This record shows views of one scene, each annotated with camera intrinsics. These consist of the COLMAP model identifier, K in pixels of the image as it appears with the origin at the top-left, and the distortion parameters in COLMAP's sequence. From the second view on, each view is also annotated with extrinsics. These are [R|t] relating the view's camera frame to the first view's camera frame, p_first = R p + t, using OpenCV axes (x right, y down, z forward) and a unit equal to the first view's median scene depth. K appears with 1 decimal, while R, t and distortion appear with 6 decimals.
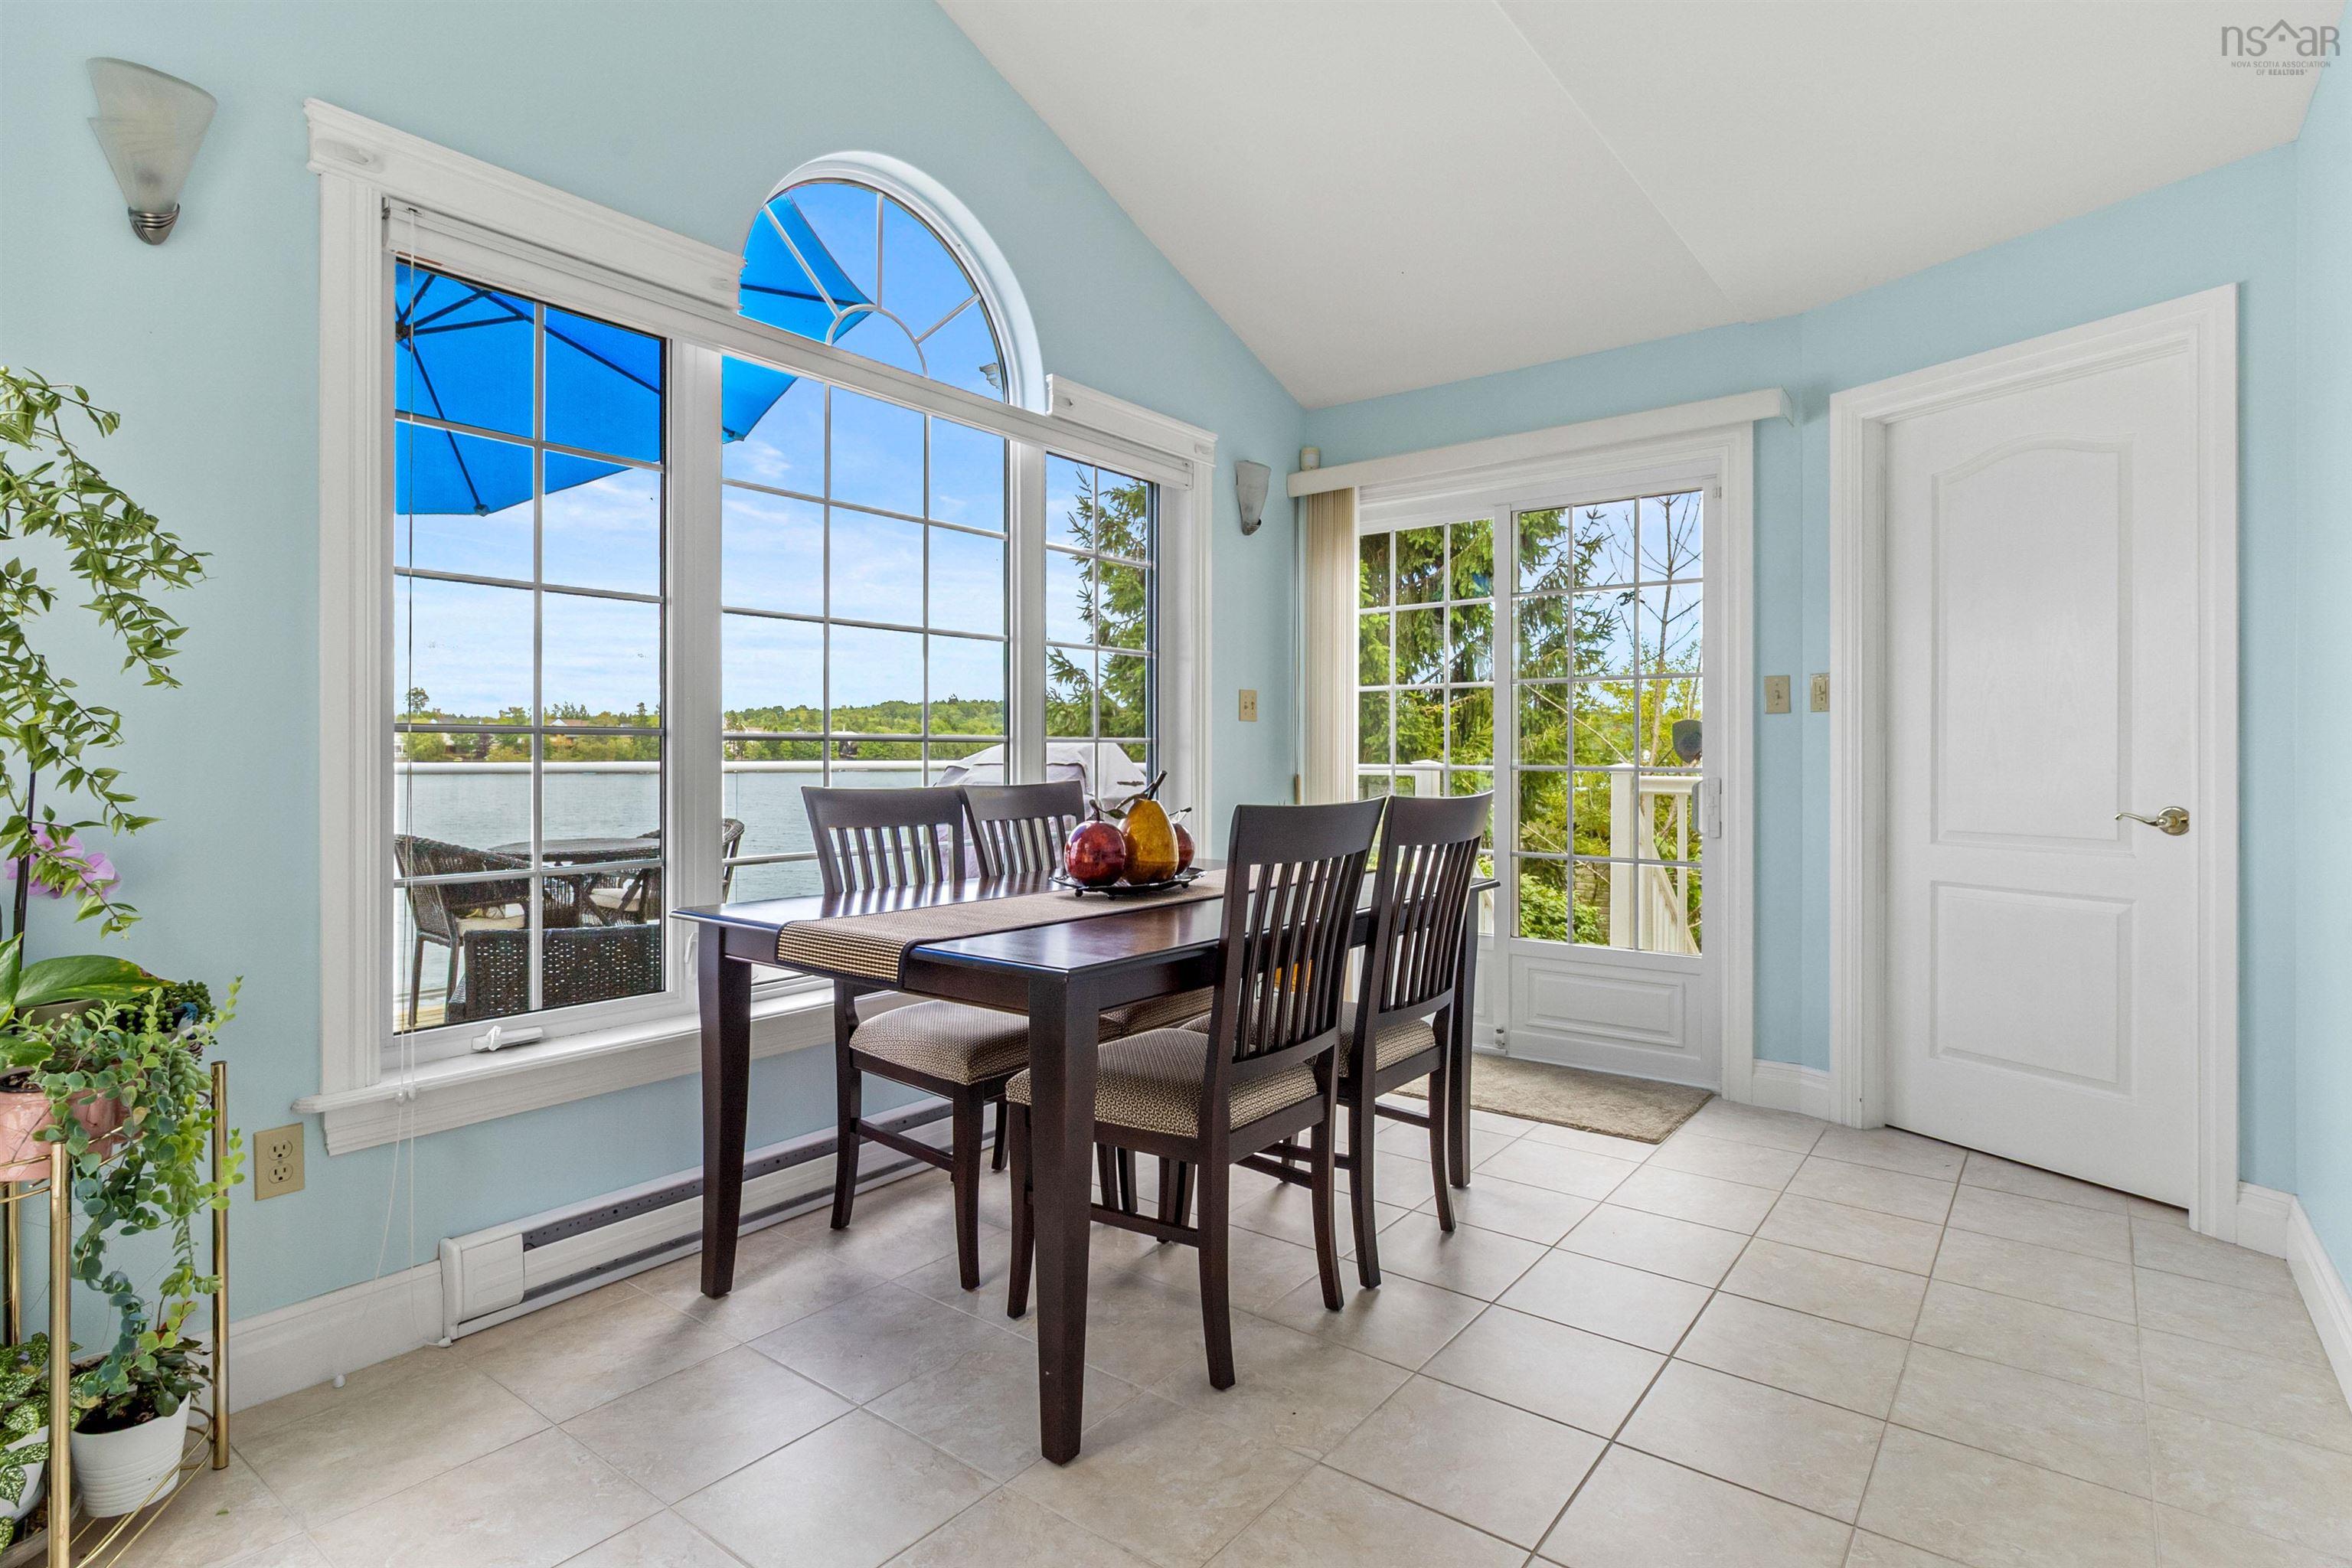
lens RADIAL K [[1144.9, 0, 1181.7], [0, 1144.9, 769.1], [0, 0, 1]] dist [-0.019704, -0.000388]
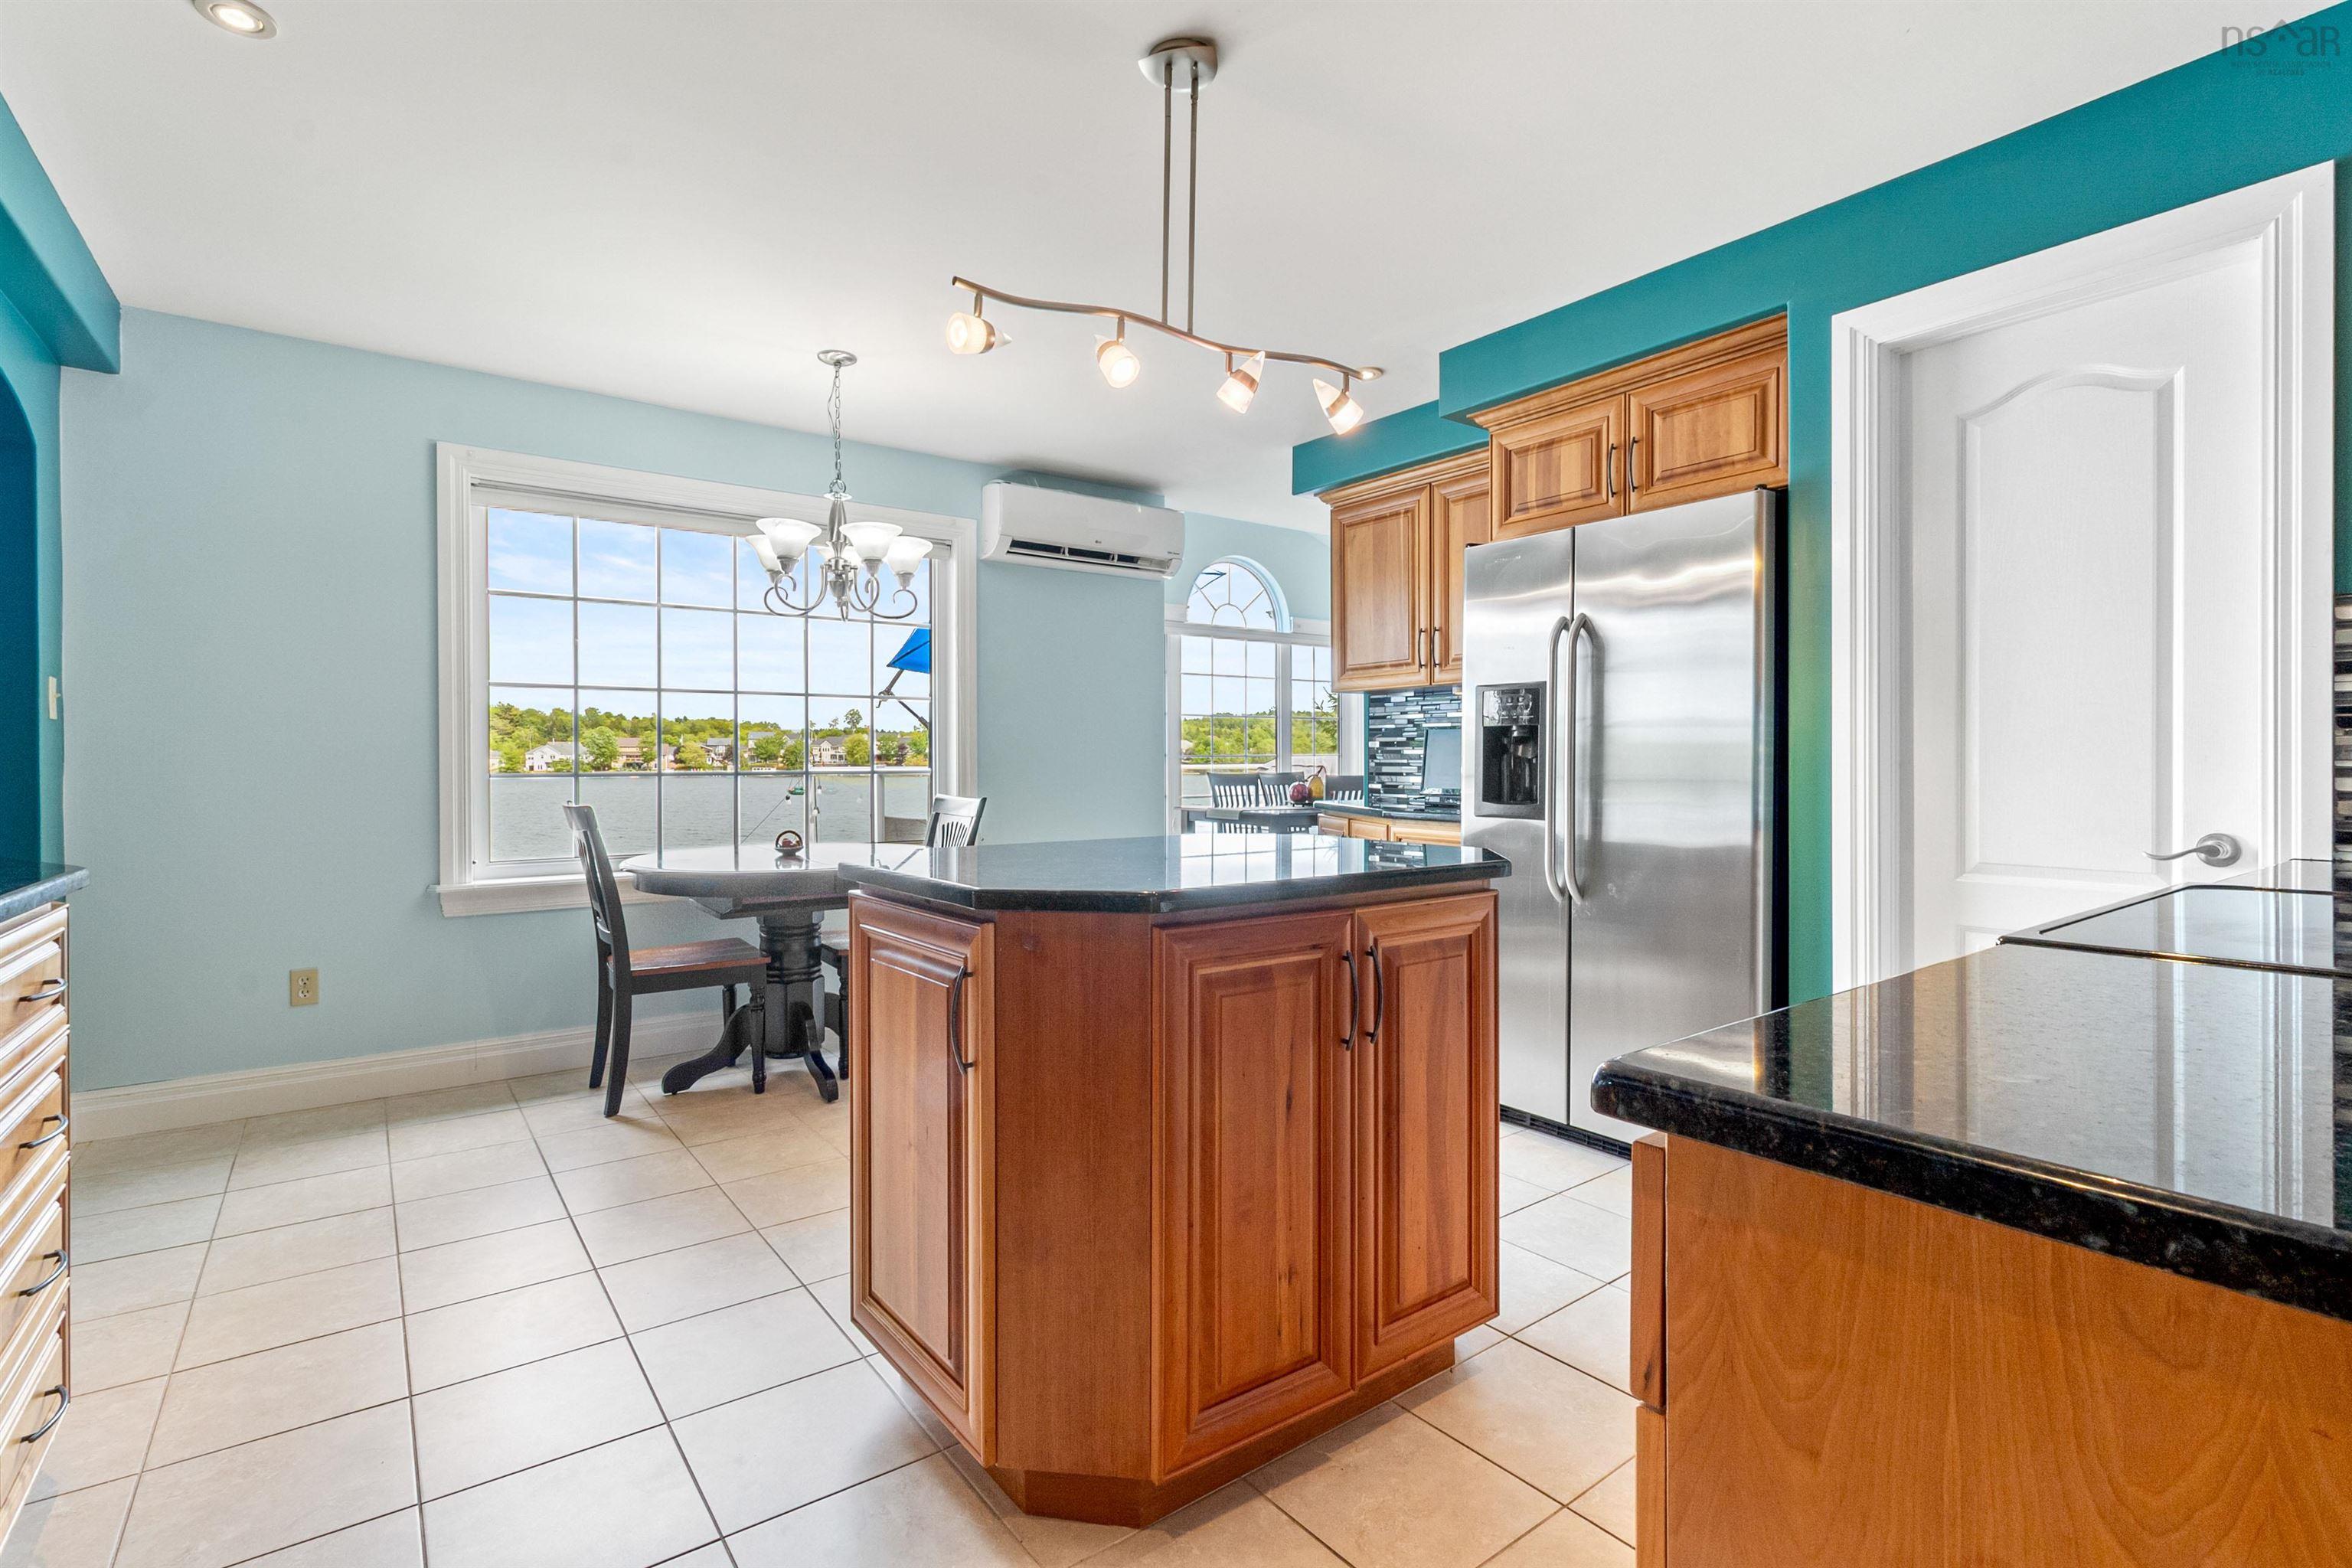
lens RADIAL K [[1084.1, 0, 1177.4], [0, 1084.1, 775.9], [0, 0, 1]] dist [0.001677, 0.000566]
pose [[0.966383, 0.004008, -0.257075, 0.277822], [-0.003740, 0.999992, 0.001530, 0.018760], [0.257079, -0.000517, 0.966390, -1.504384]]
